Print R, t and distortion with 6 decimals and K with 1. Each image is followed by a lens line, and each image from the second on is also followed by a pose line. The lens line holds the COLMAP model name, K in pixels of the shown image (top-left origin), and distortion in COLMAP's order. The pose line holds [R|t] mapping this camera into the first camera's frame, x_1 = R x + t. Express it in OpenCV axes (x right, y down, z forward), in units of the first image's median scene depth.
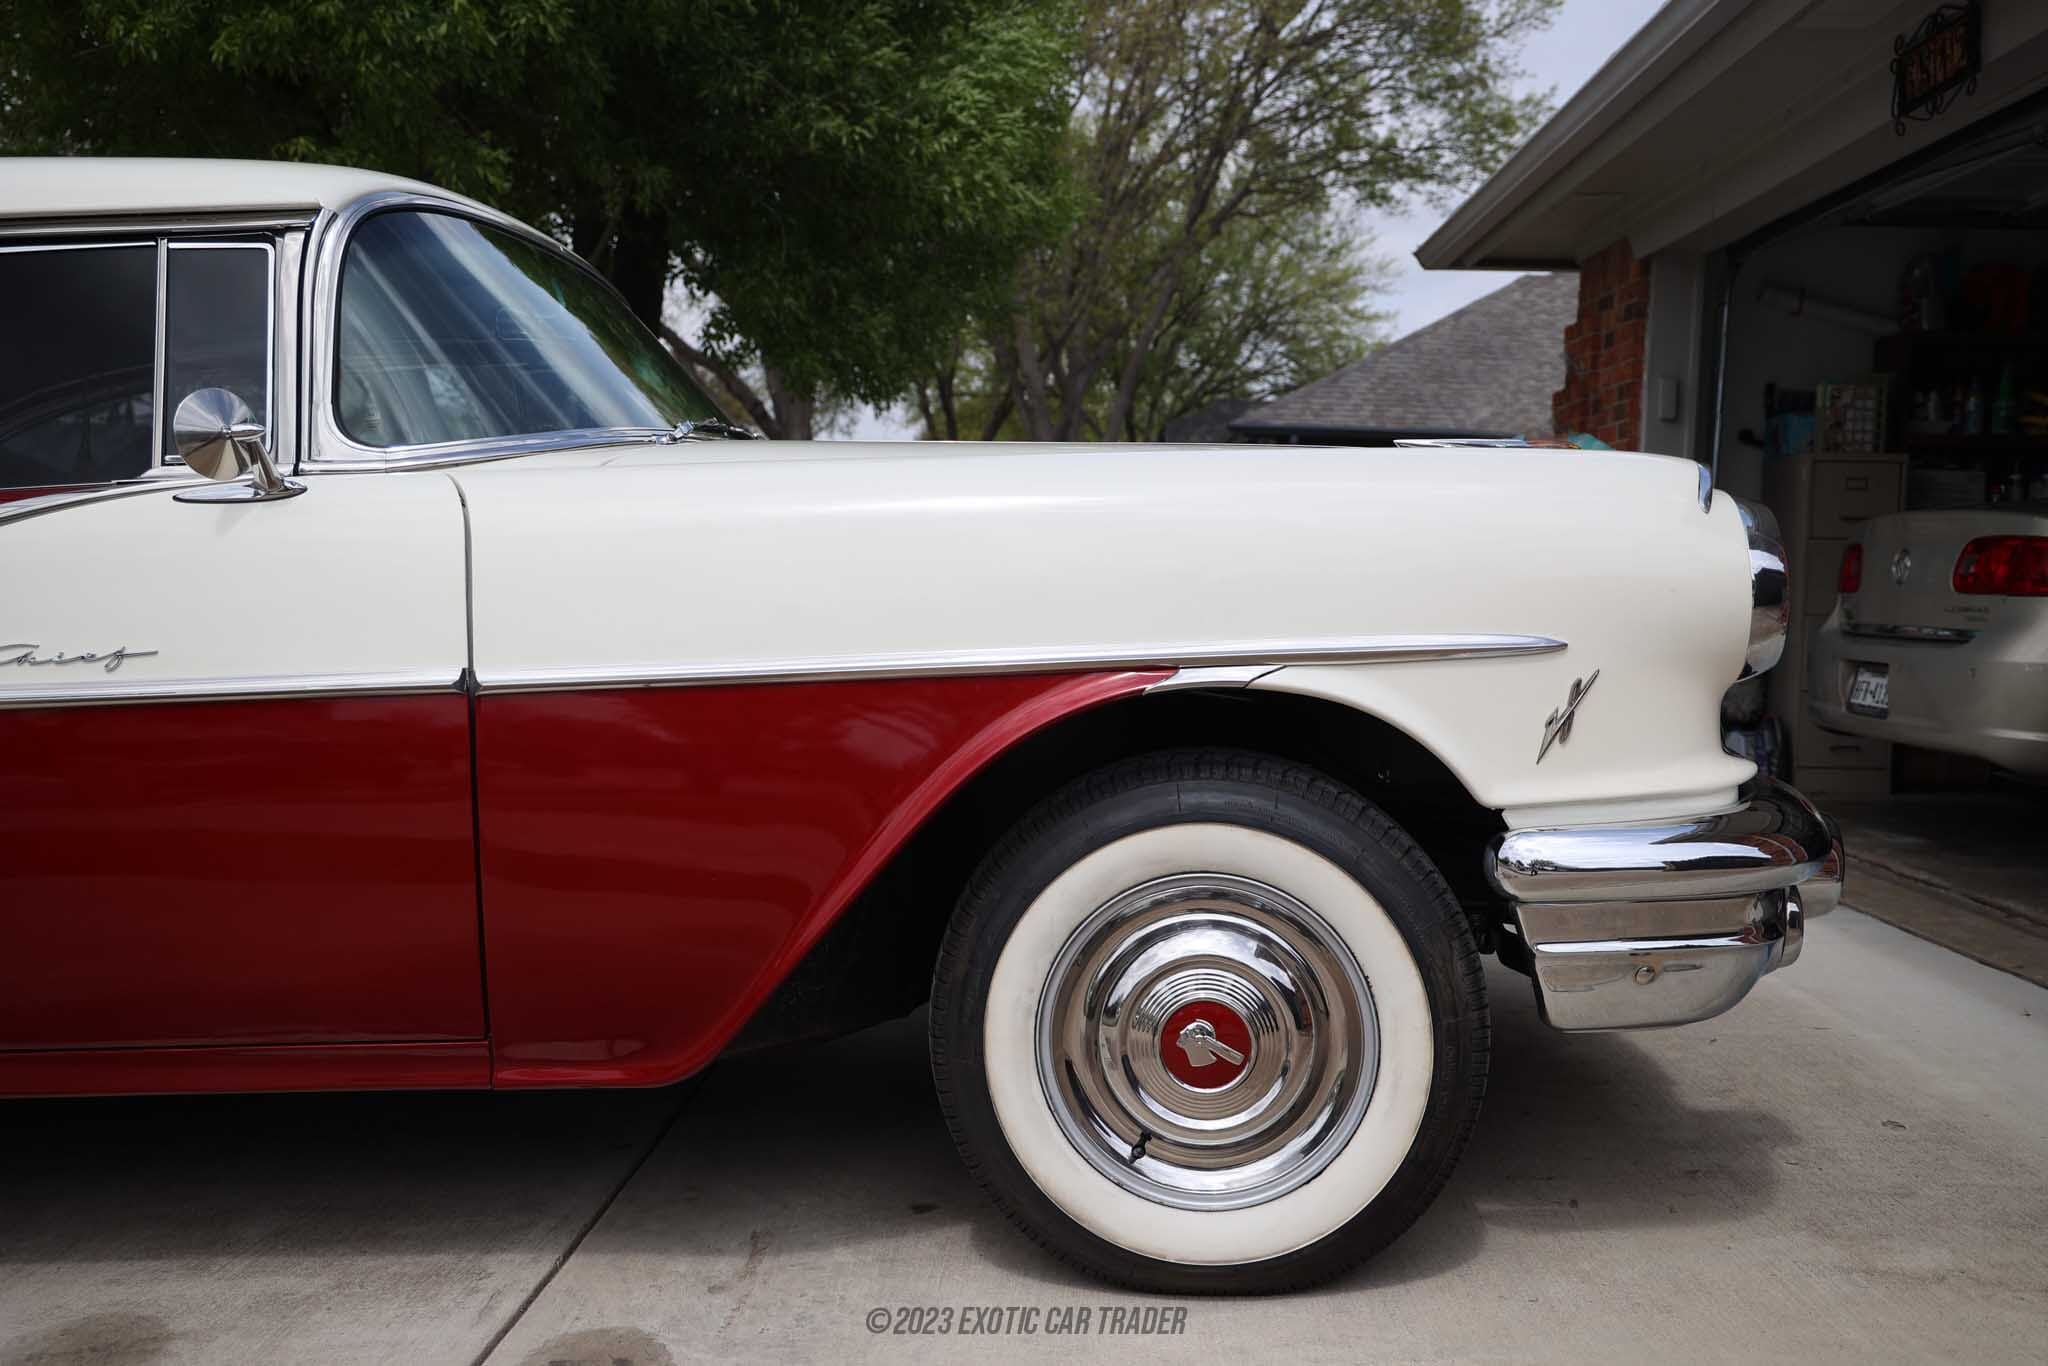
lens RADIAL K [[1533.2, 0, 1026.2], [0, 1533.2, 698.3], [0, 0, 1]] dist [-0.003309, 0.002840]
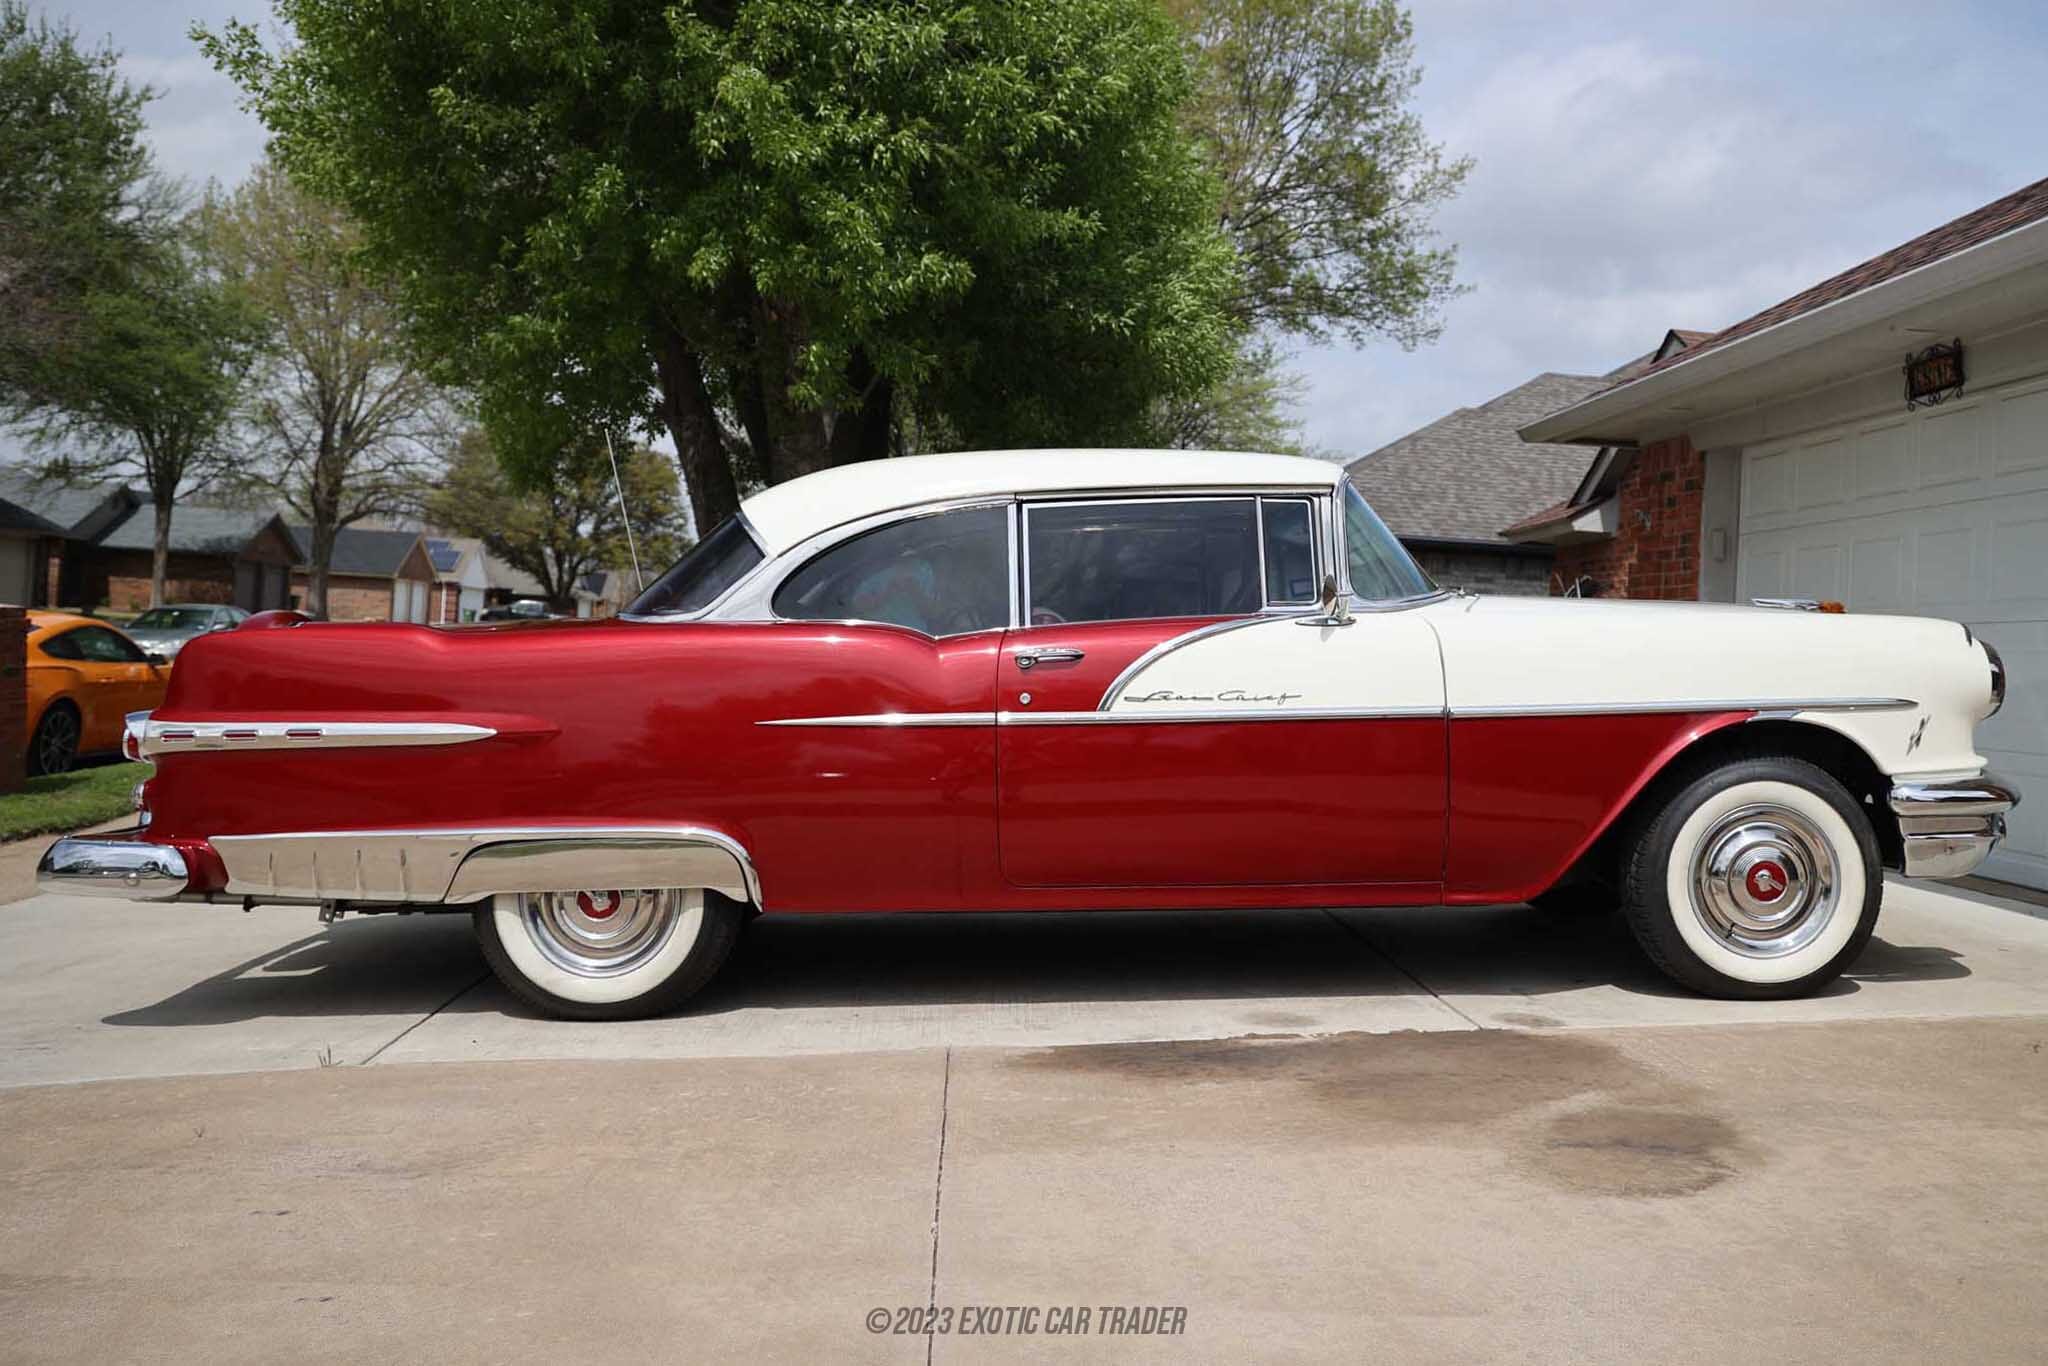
lens RADIAL K [[1497.1, 0, 1027.9], [0, 1497.1, 681.8], [0, 0, 1]] dist [-0.031922, 0.004151]
pose [[0.993114, 0.016409, 0.115993, -0.489464], [-0.010305, 0.998540, -0.053023, 0.025727], [-0.116694, 0.051463, 0.991834, -0.416274]]
